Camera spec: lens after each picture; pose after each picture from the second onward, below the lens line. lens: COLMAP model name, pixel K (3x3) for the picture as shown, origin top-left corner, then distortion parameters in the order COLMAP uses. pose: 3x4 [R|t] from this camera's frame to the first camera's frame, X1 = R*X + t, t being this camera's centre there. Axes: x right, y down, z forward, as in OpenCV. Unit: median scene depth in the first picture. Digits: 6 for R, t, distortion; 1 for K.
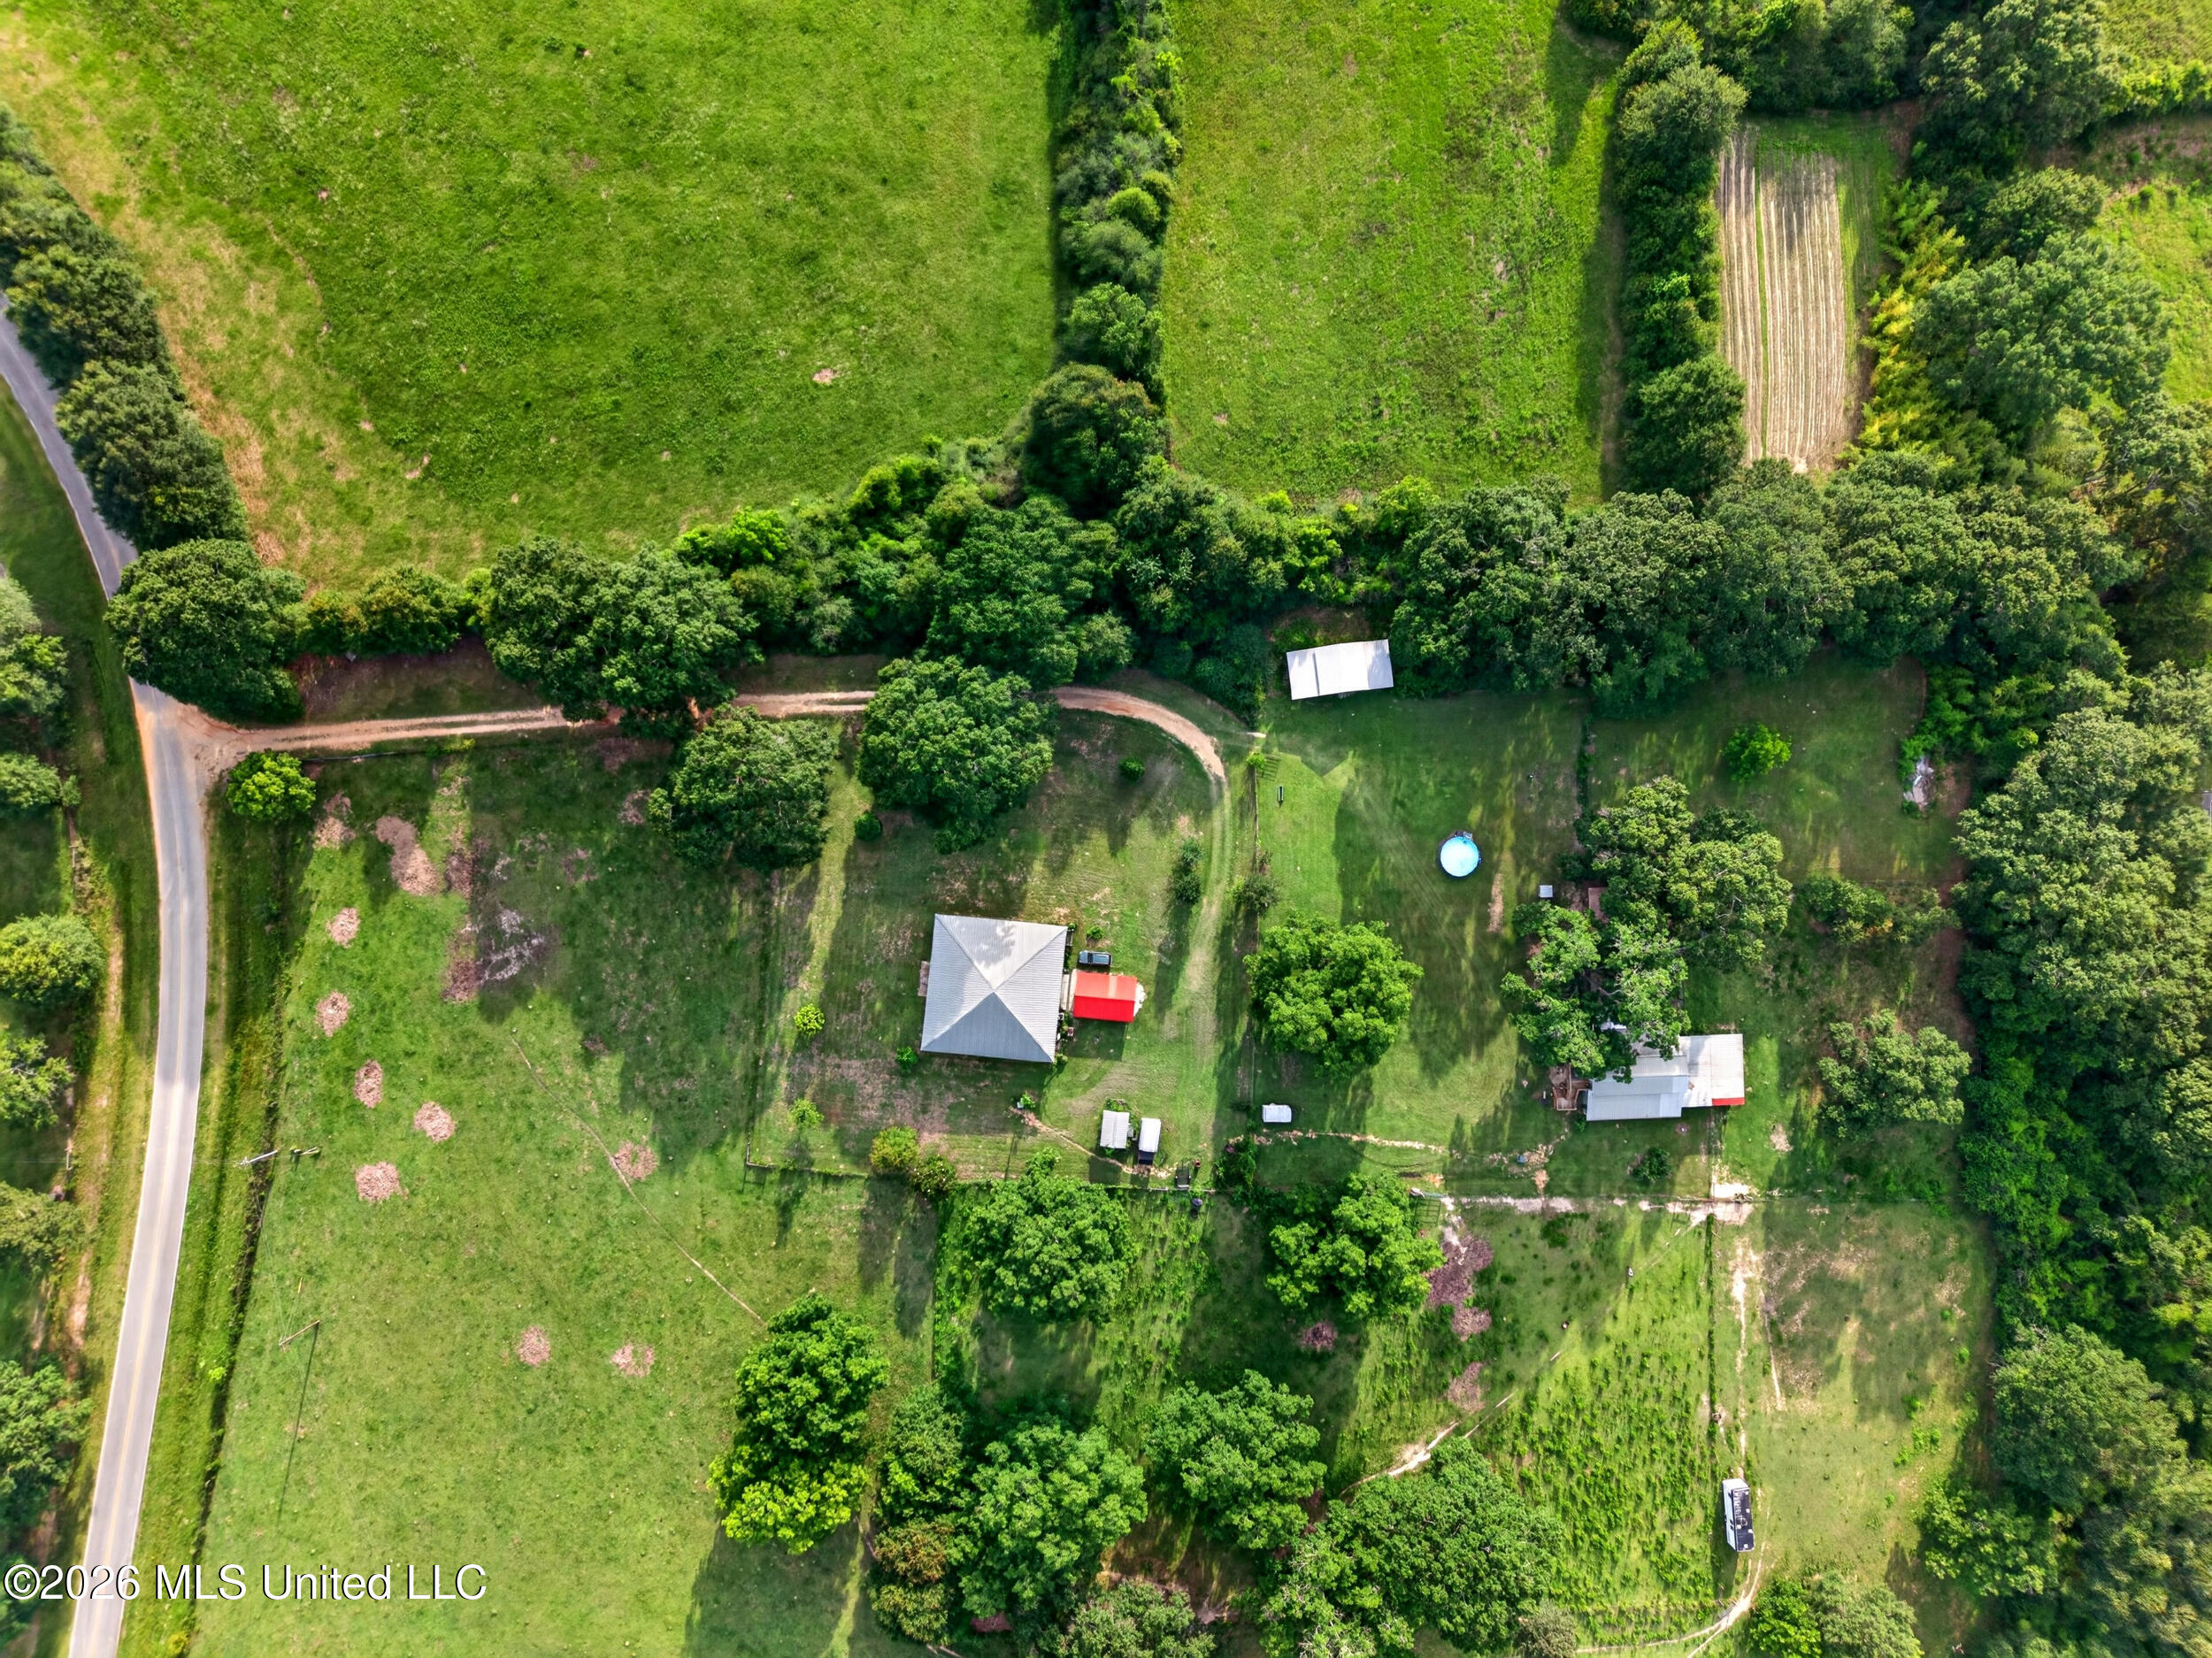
lens RADIAL K [[1477.9, 0, 1097.9], [0, 1477.9, 823.1], [0, 0, 1]] dist [0.047268, -0.054743]
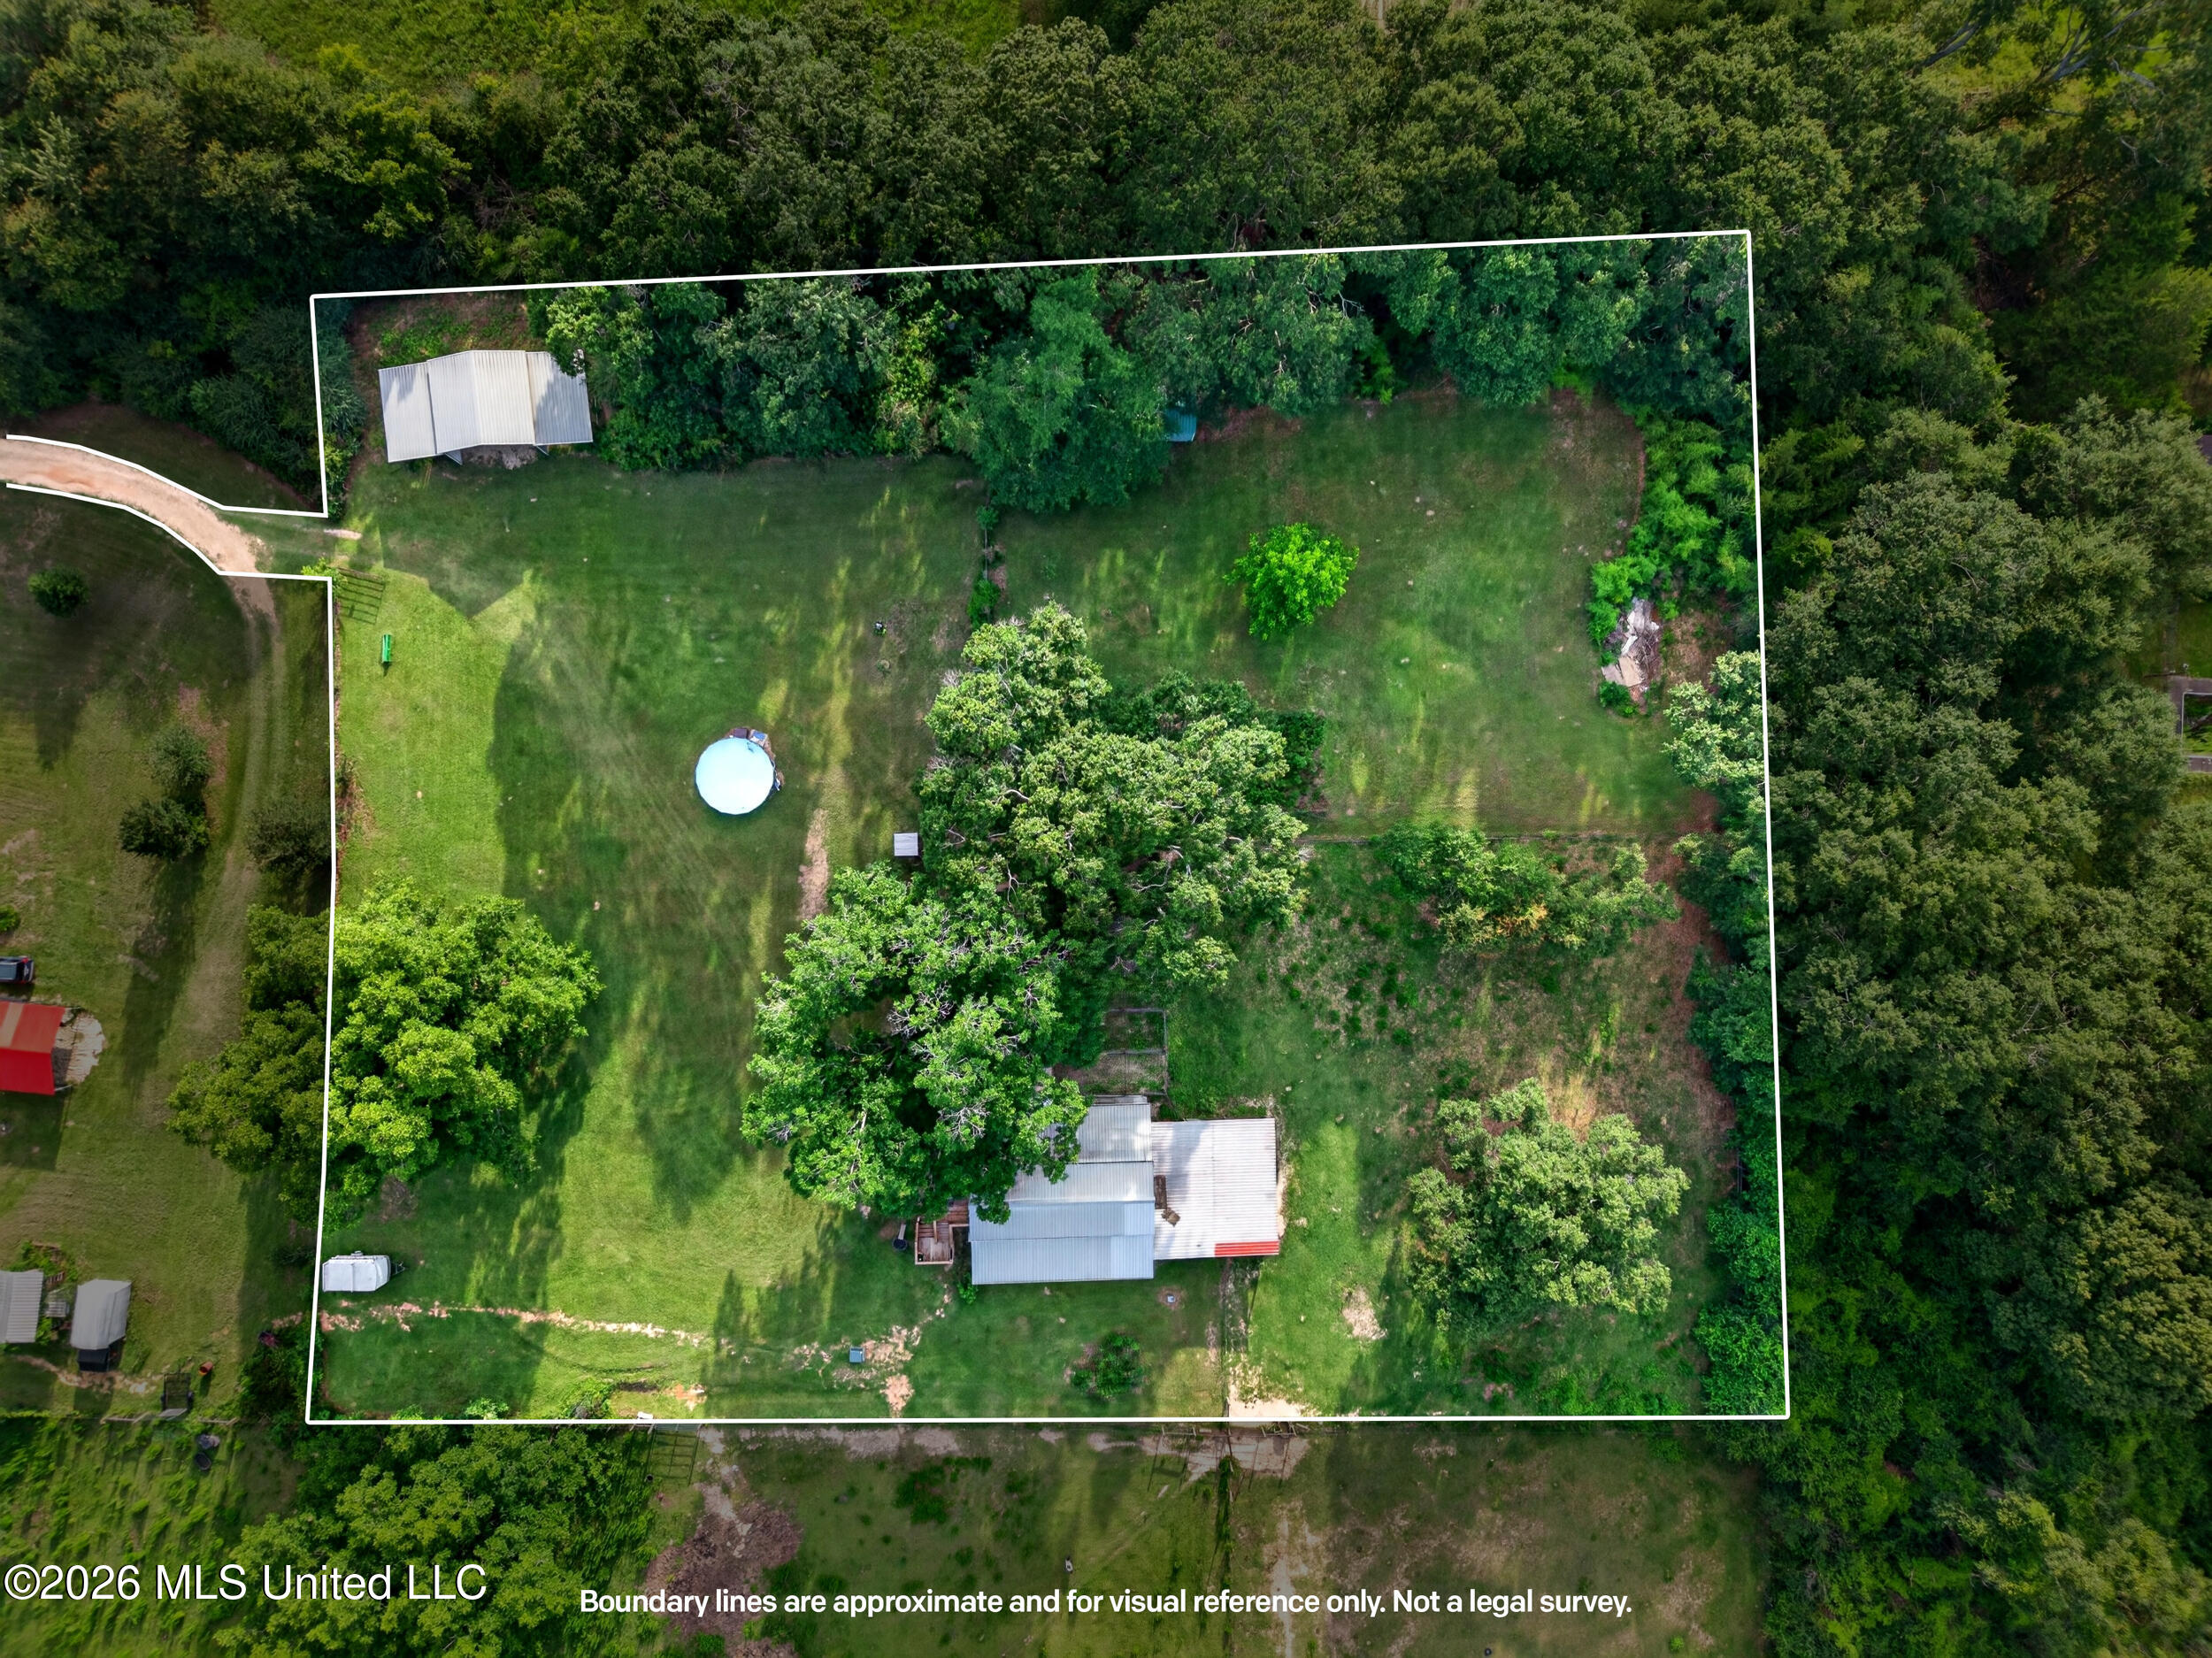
lens RADIAL K [[1477.9, 0, 1097.9], [0, 1477.9, 823.1], [0, 0, 1]] dist [0.047268, -0.054743]
pose [[0.999936, 0.009790, -0.005599, 0.382626], [-0.009797, 0.999951, -0.001254, 0.039507], [0.005586, 0.001308, 0.999984, 0.491220]]
